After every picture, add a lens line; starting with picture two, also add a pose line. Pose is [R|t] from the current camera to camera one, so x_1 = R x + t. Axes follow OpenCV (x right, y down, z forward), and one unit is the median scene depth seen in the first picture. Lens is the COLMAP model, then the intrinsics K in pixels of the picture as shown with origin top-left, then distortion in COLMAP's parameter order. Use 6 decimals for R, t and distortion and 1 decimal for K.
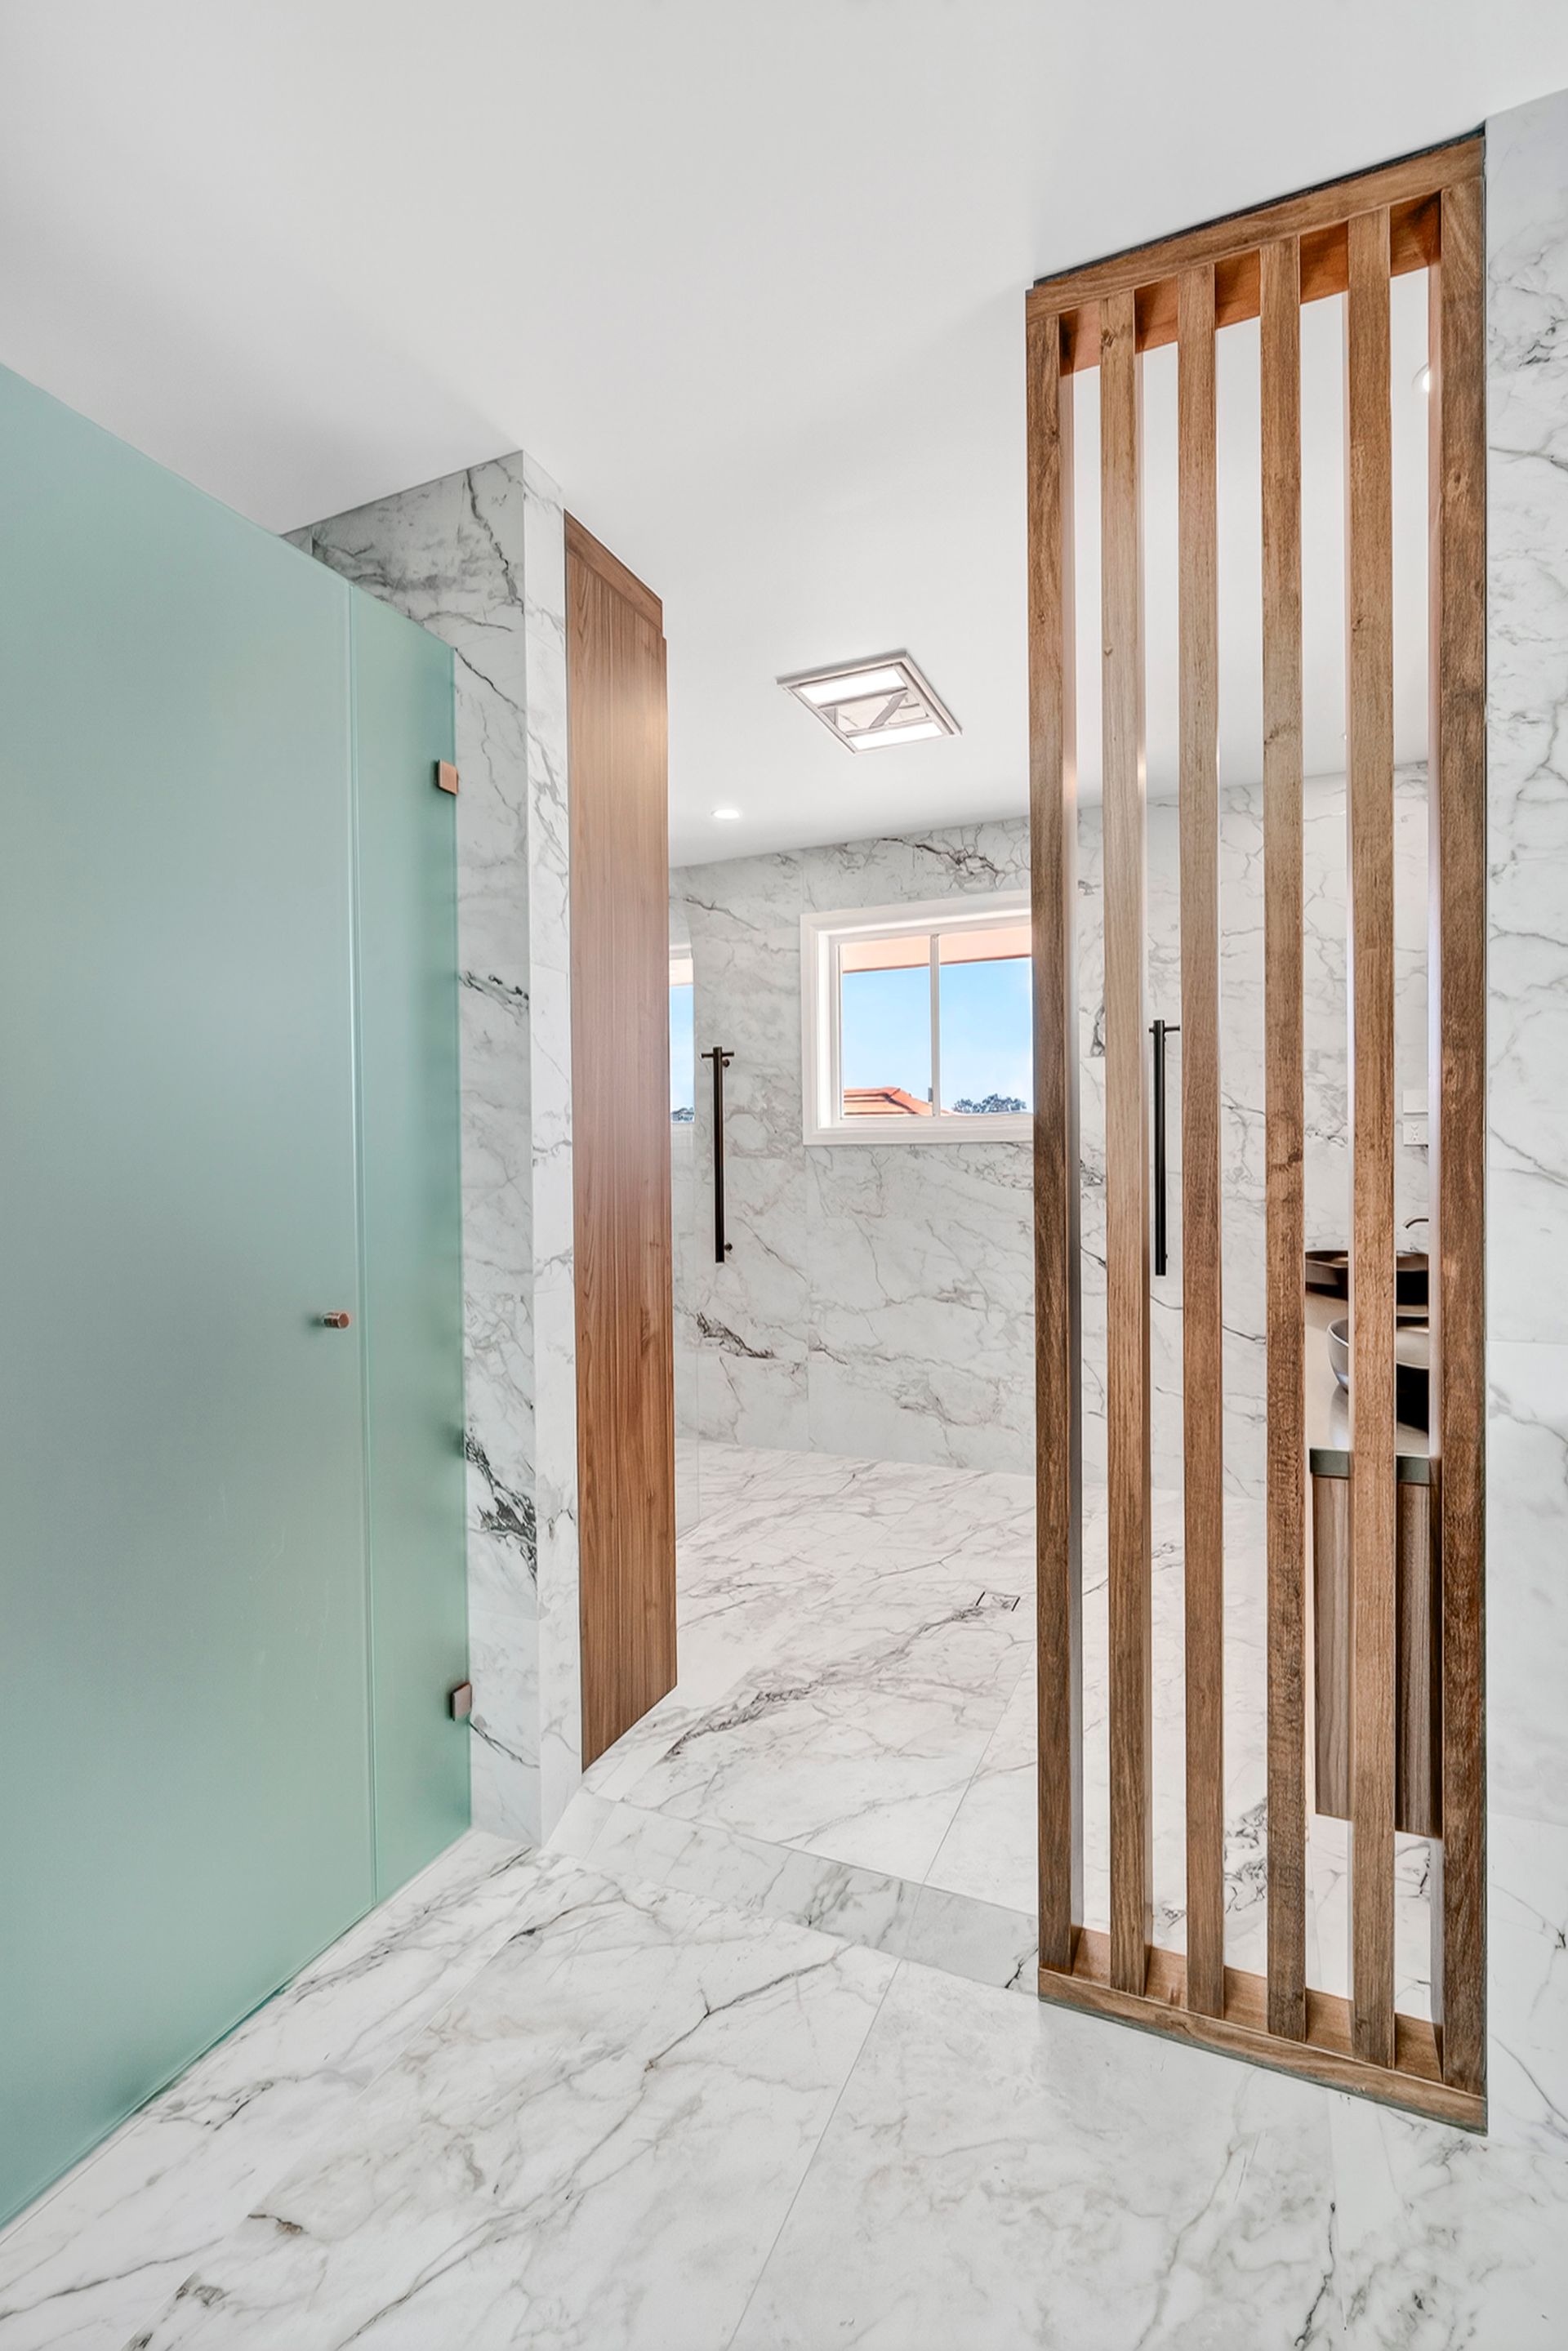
lens RADIAL K [[1072.0, 0, 786.8], [0, 1072.0, 1174.2], [0, 0, 1]] dist [-0.005236, 0.003181]
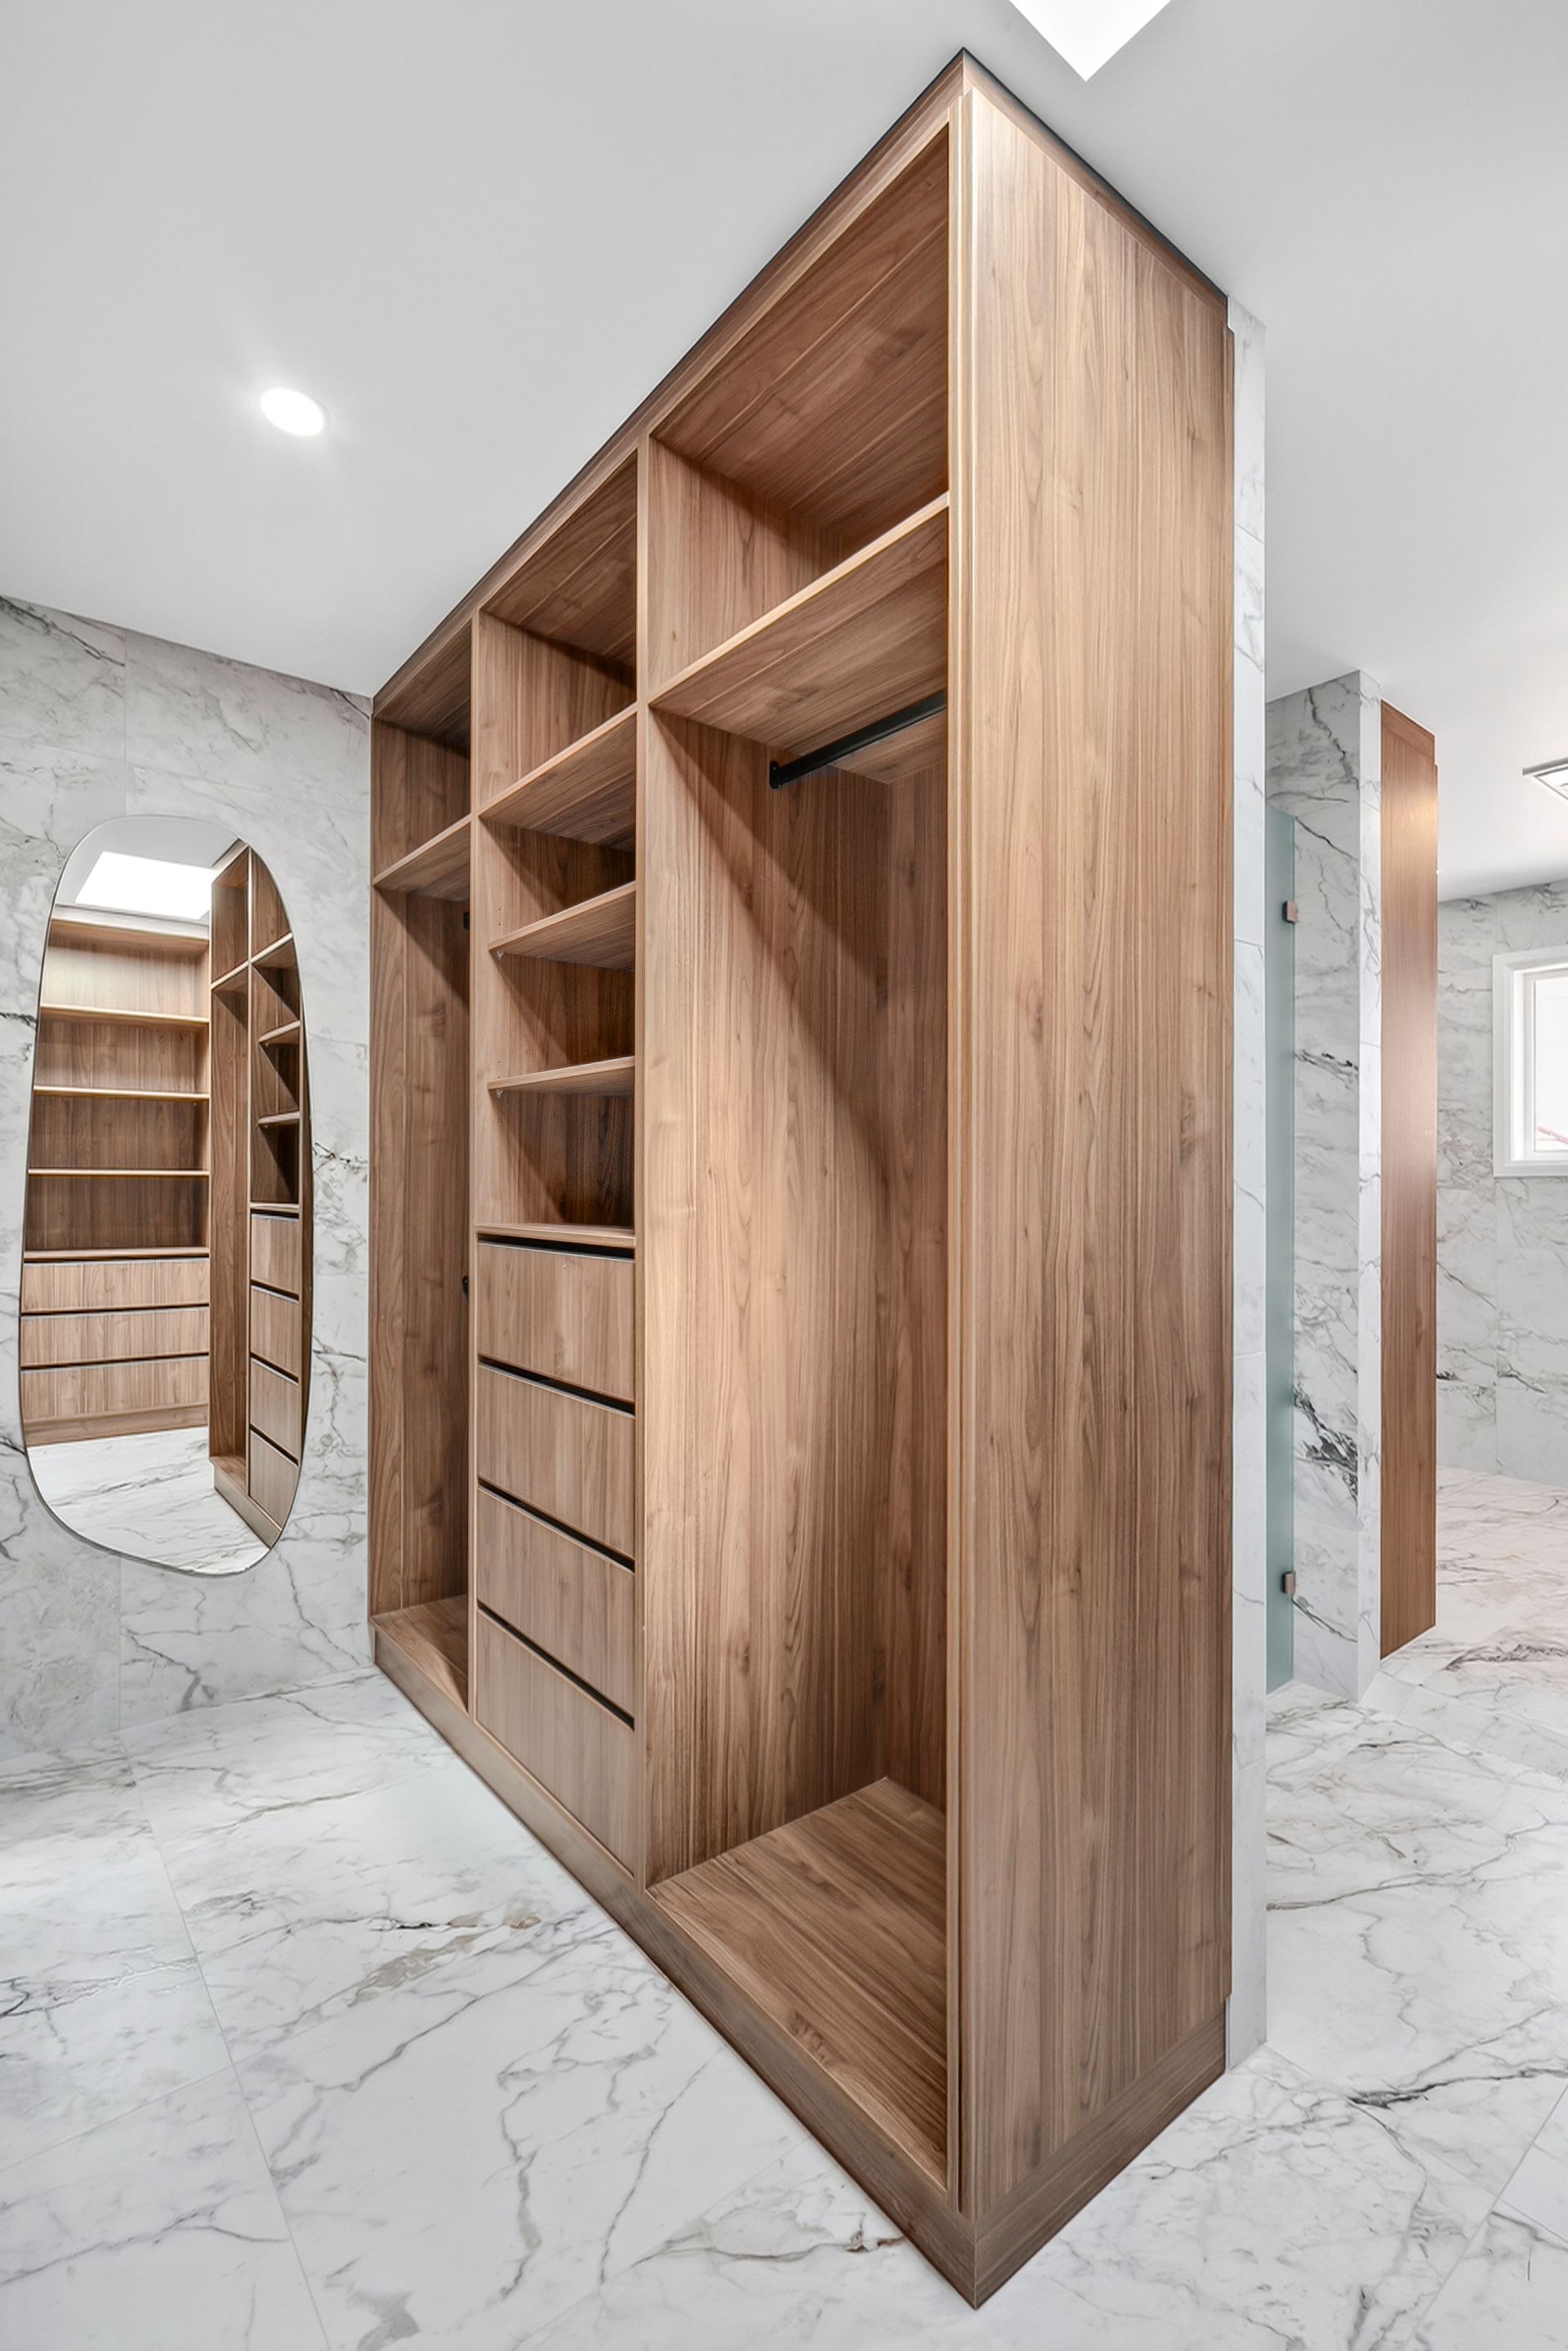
lens RADIAL K [[1072.0, 0, 795.0], [0, 1072.0, 1171.2], [0, 0, 1]] dist [-0.005236, 0.003181]
pose [[0.887440, 0.012555, -0.460753, -0.242882], [-0.024021, 0.999530, -0.019032, 0.008572], [0.460298, 0.027958, 0.887324, -0.520528]]
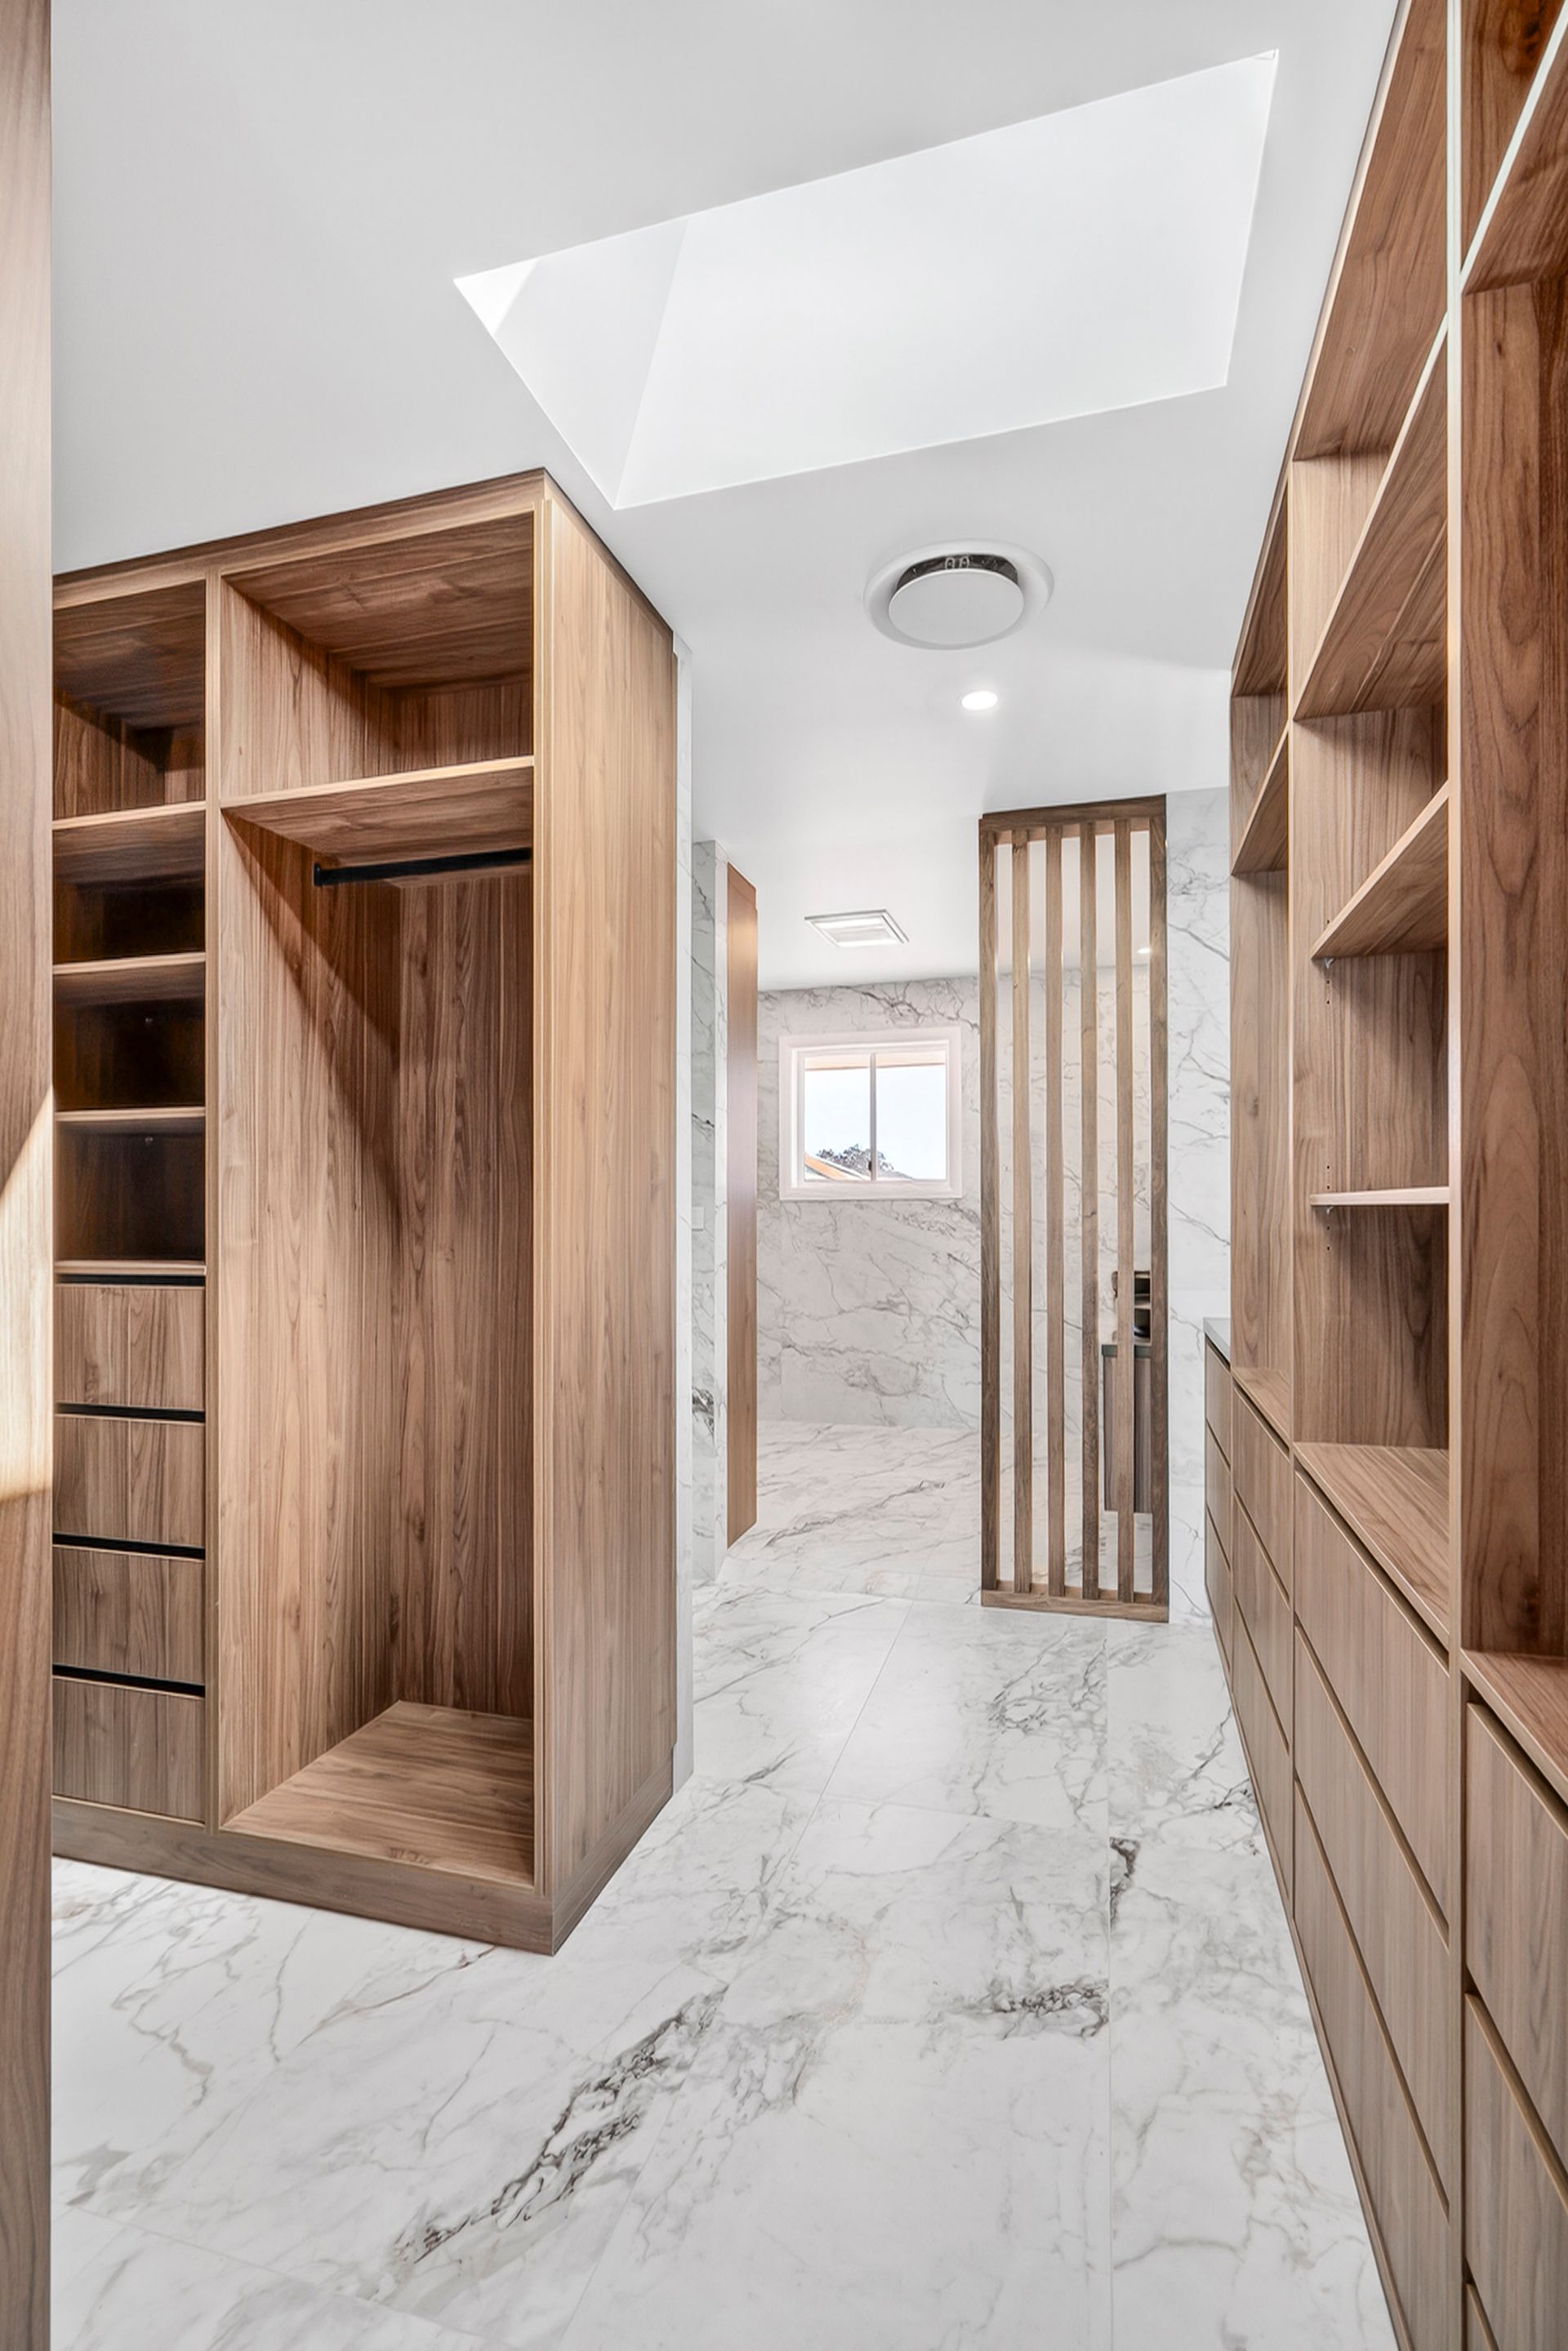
lens RADIAL K [[1072.0, 0, 807.6], [0, 1072.0, 1218.8], [0, 0, 1]] dist [-0.005236, 0.003181]
pose [[0.989061, 0.004557, 0.147439, -0.347514], [-0.003958, 0.999983, -0.004353, 0.006524], [-0.147457, 0.003722, 0.989062, -0.872043]]
